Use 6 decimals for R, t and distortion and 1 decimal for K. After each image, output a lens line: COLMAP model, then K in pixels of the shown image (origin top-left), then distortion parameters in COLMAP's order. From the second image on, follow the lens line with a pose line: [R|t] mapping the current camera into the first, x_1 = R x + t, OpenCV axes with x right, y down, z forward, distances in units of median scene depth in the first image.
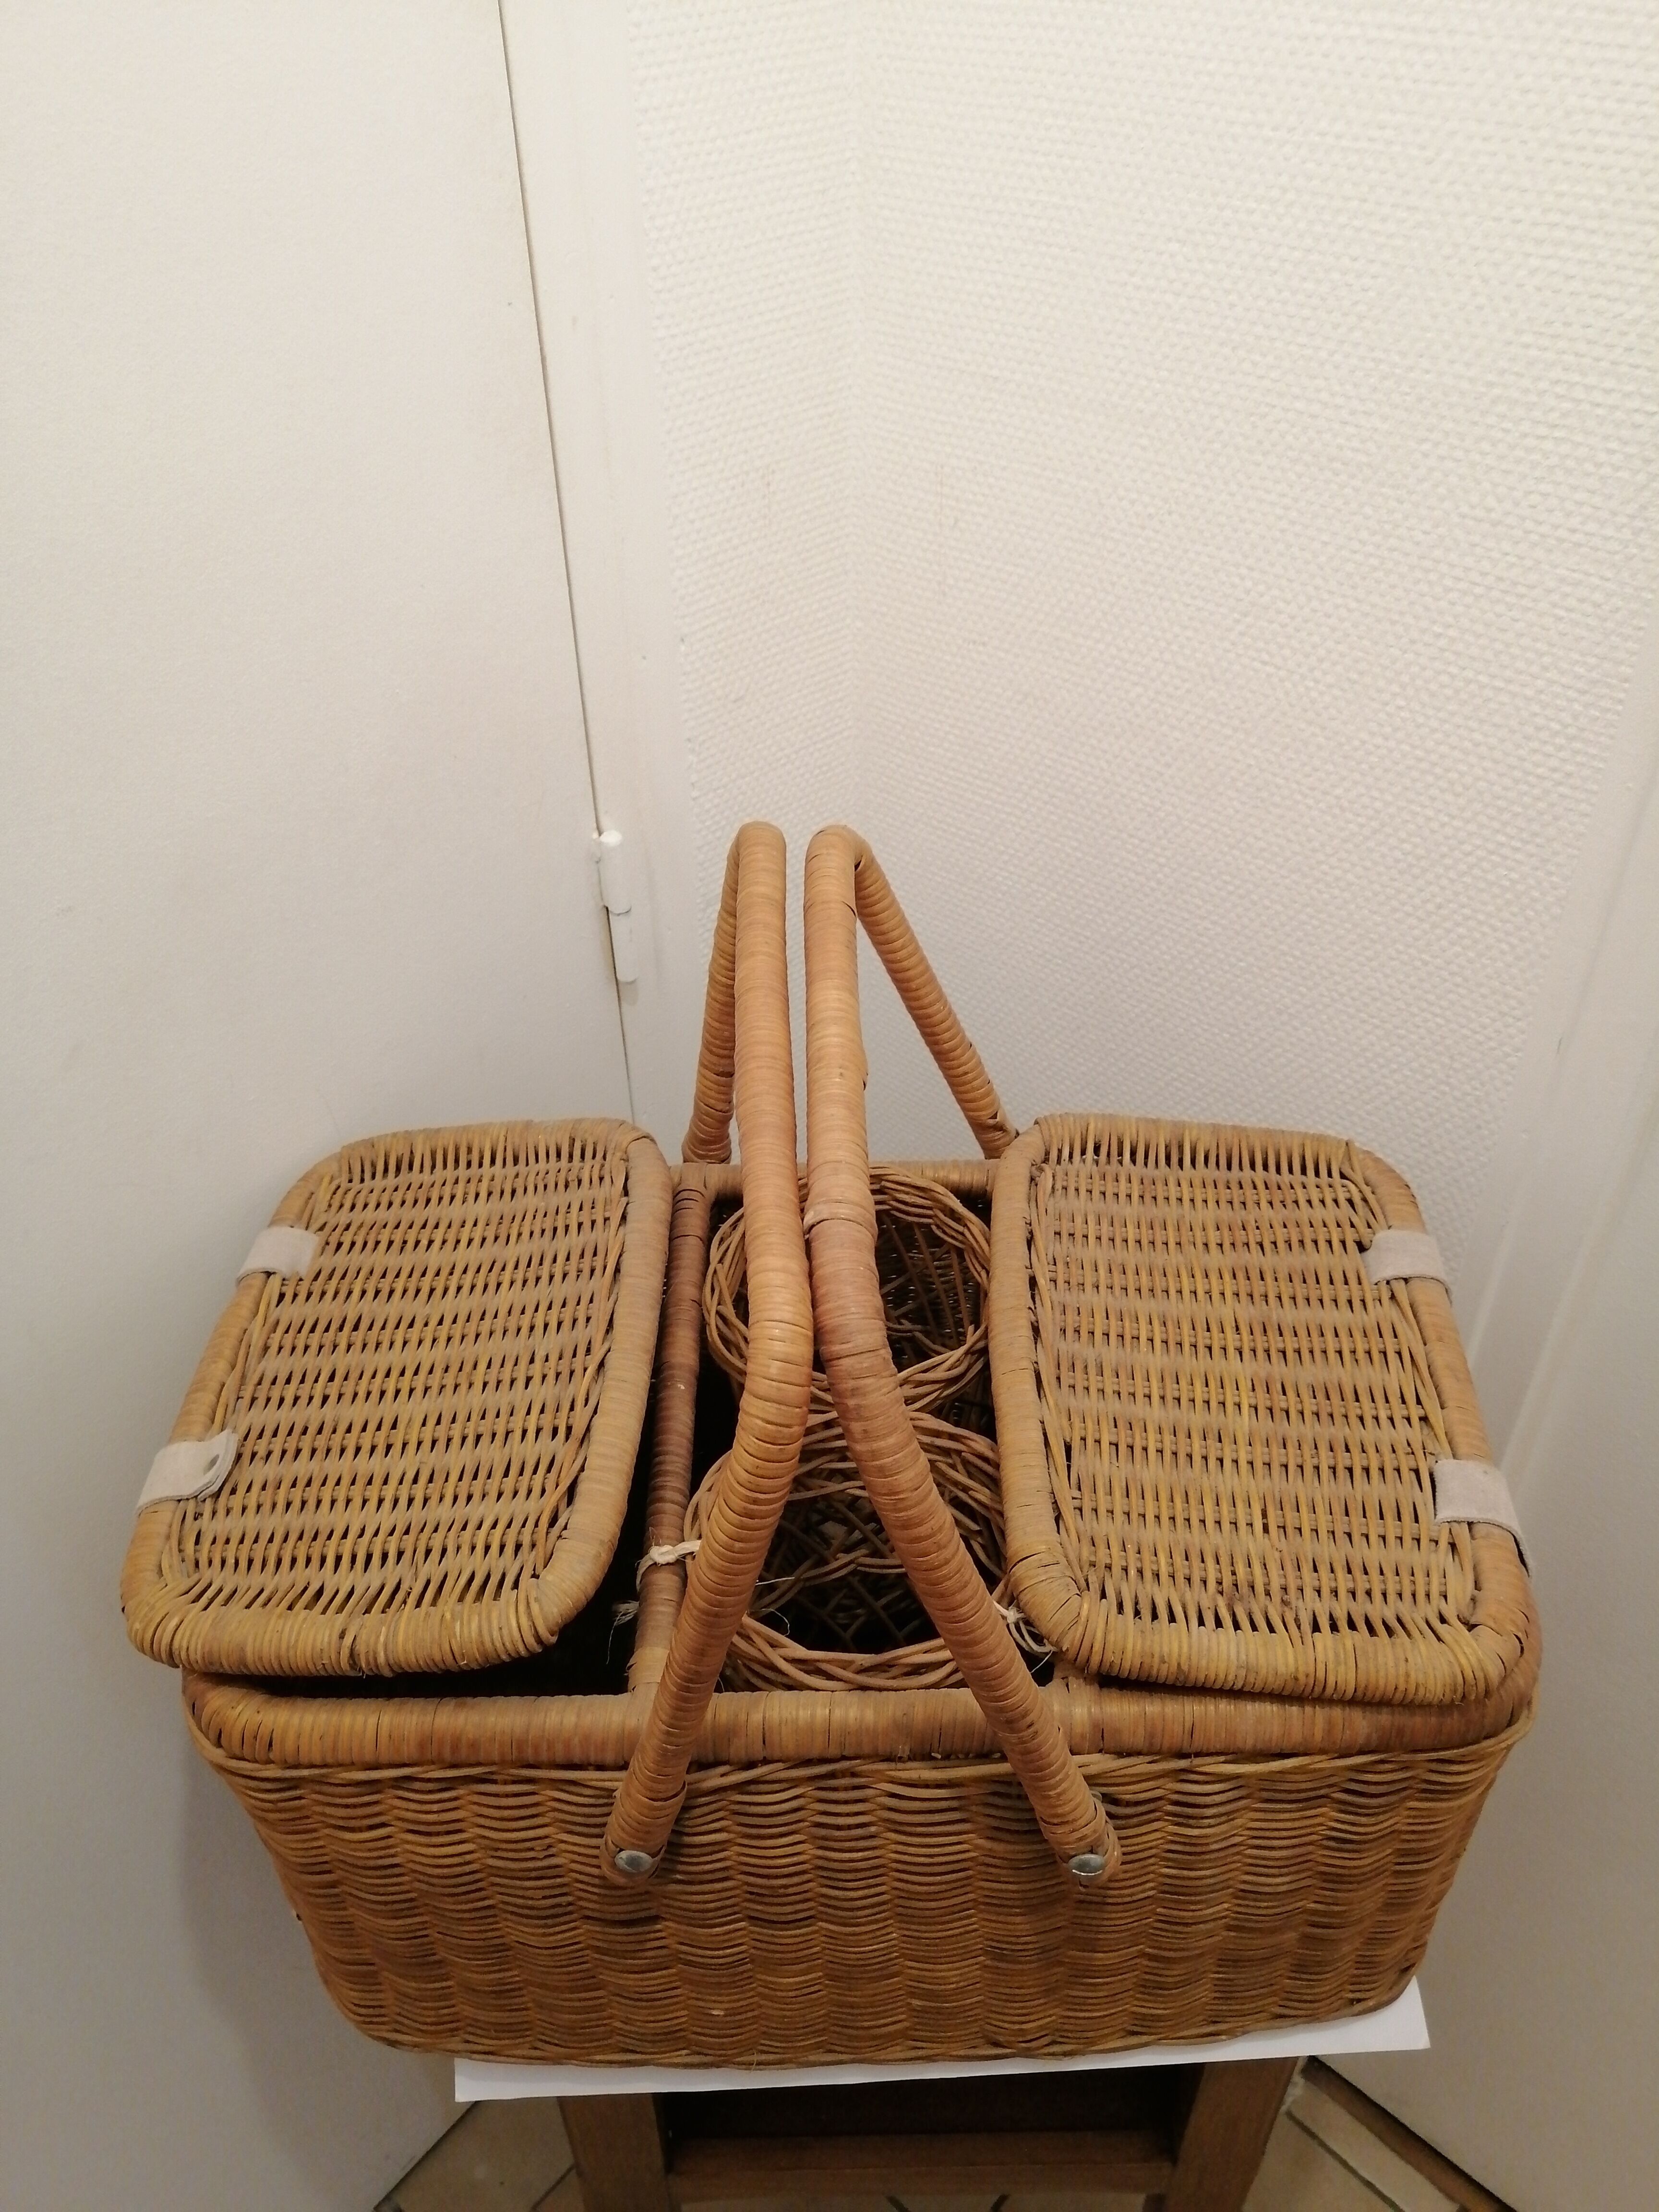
lens RADIAL K [[1788.7, 0, 851.6], [0, 1788.7, 1097.2], [0, 0, 1]] dist [-0.029956, 0.065207]
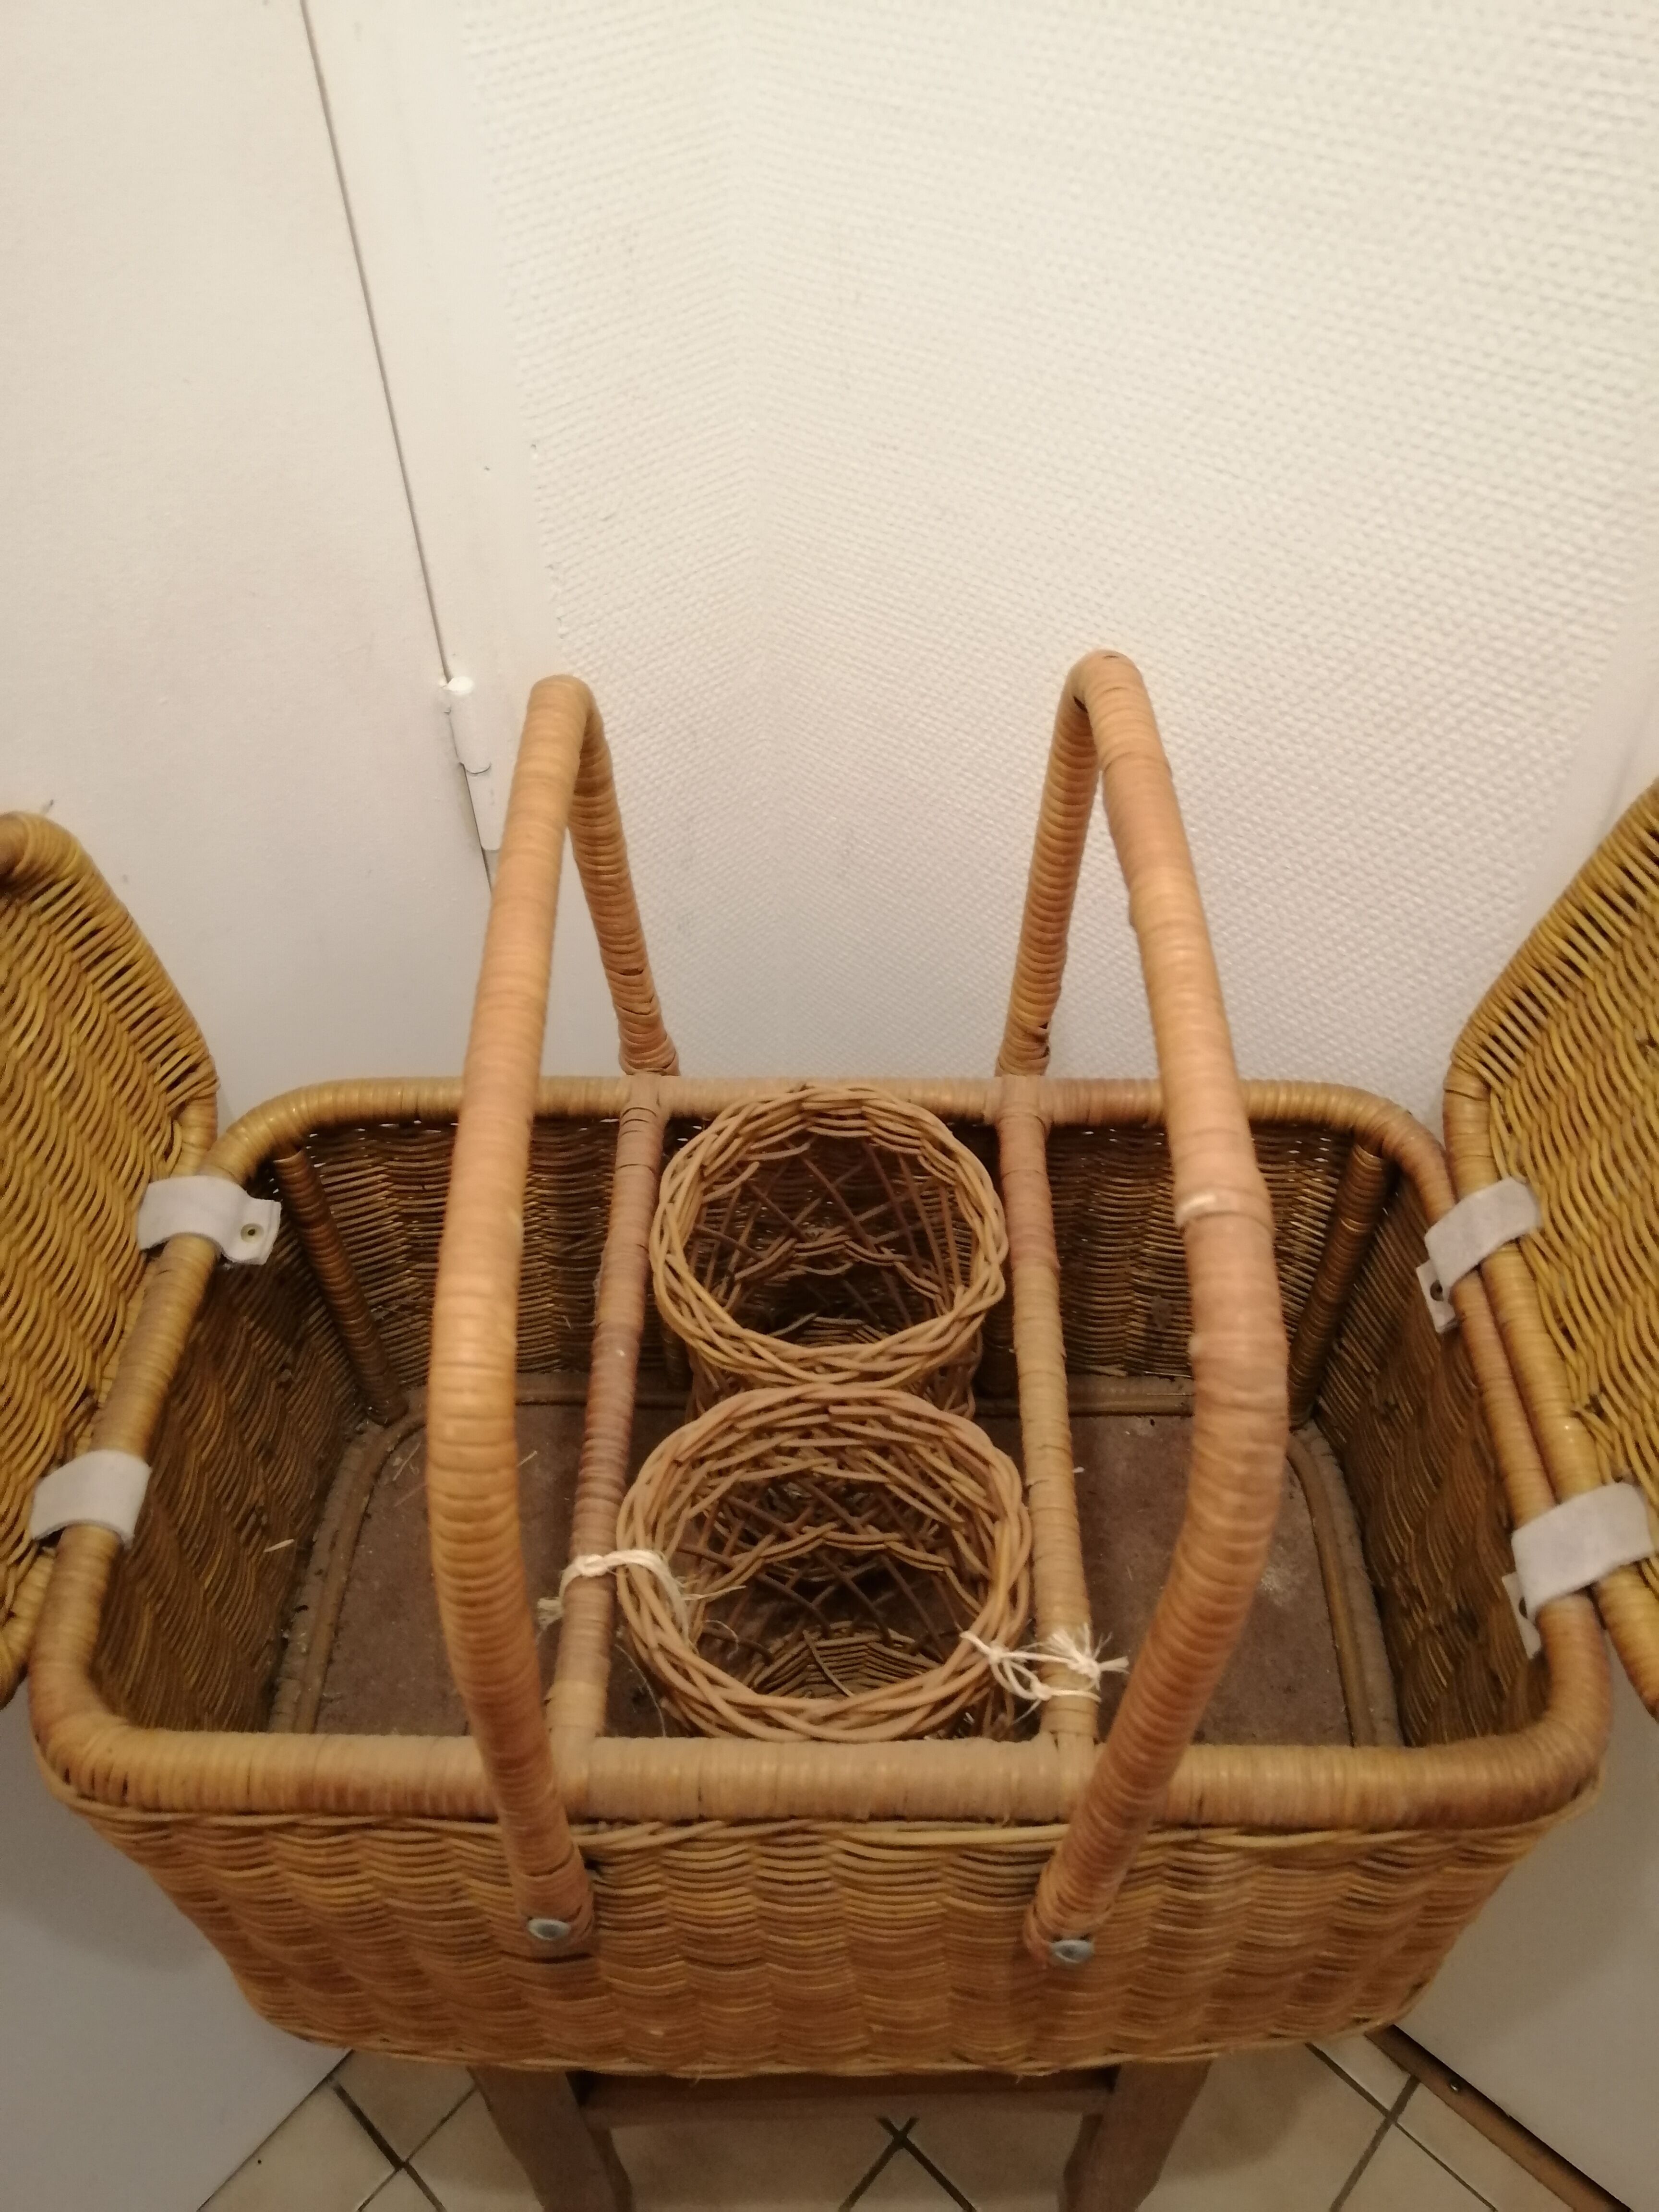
lens RADIAL K [[1788.7, 0, 842.3], [0, 1788.7, 1129.1], [0, 0, 1]] dist [-0.029956, 0.065207]
pose [[0.999970, -0.006753, -0.003749, 0.057791], [0.007161, 0.992488, 0.122129, -0.042668], [0.002896, -0.122152, 0.992507, 0.142034]]
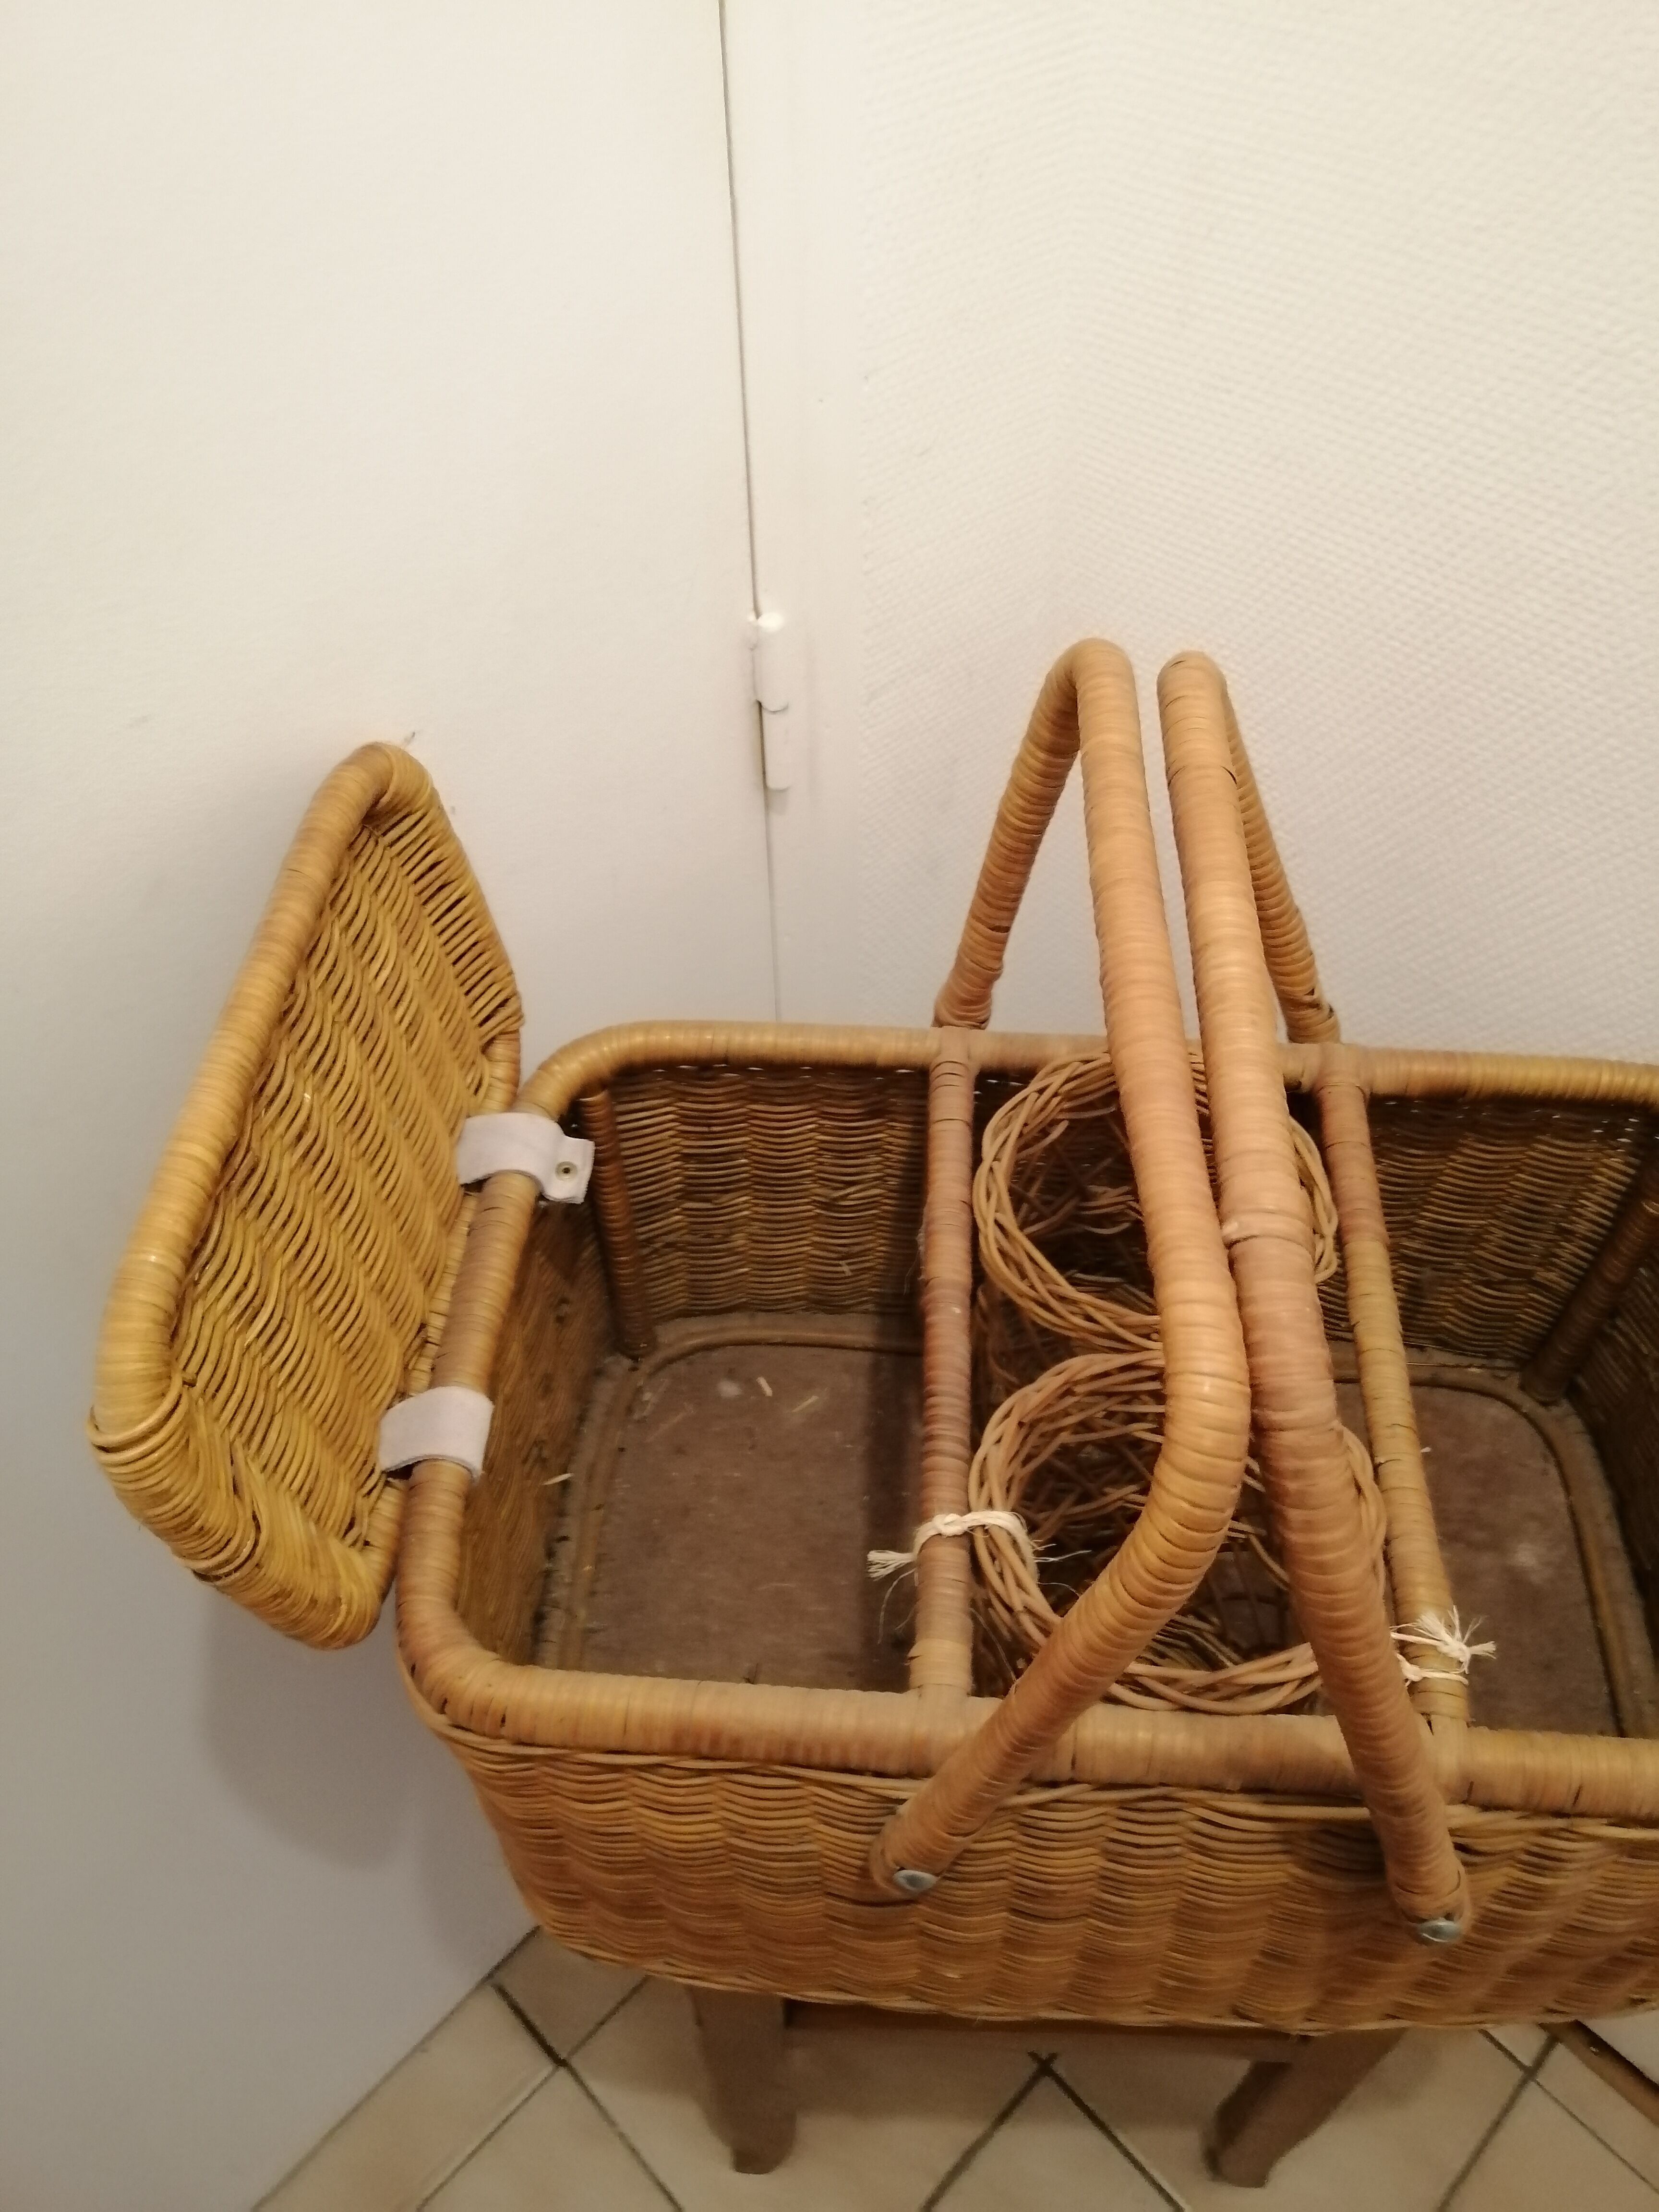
lens RADIAL K [[1788.7, 0, 839.5], [0, 1788.7, 1138.0], [0, 0, 1]] dist [-0.029956, 0.065207]
pose [[0.998868, 0.035861, -0.031239, -0.076390], [-0.030090, 0.985185, 0.168834, -0.055675], [0.036831, -0.167703, 0.985149, 0.147734]]
